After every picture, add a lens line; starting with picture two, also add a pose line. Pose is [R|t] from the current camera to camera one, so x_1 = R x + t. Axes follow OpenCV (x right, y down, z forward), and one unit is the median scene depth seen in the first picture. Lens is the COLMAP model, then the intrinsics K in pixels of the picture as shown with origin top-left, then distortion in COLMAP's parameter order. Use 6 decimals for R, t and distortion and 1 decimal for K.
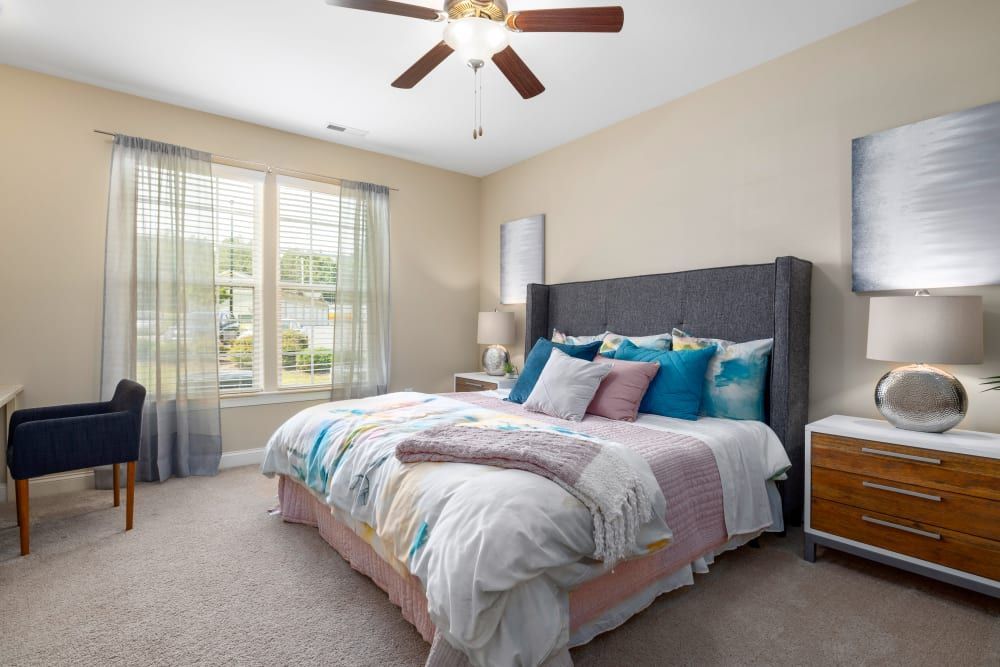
lens RADIAL K [[486.2, 0, 500.0], [0, 486.2, 333.5], [0, 0, 1]] dist [-0.000432, 0.000000]
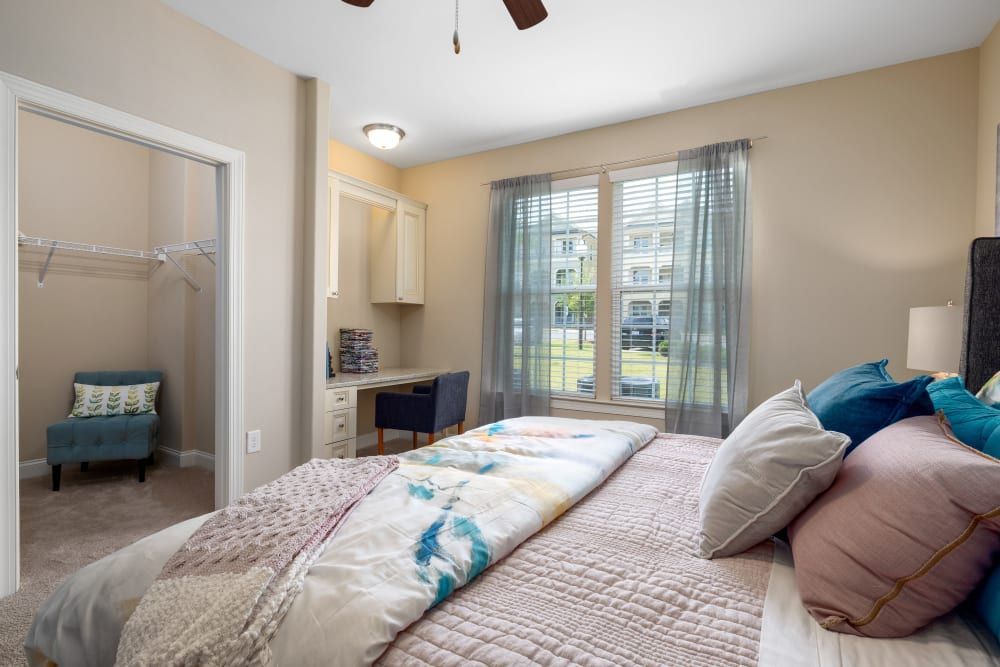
lens RADIAL K [[486.2, 0, 500.0], [0, 486.2, 333.5], [0, 0, 1]] dist [-0.000432, 0.000000]
pose [[0.361418, 0.007915, -0.932370, 0.330551], [-0.017422, 0.999847, 0.001734, -0.007758], [0.932241, 0.015617, 0.361501, 0.425650]]
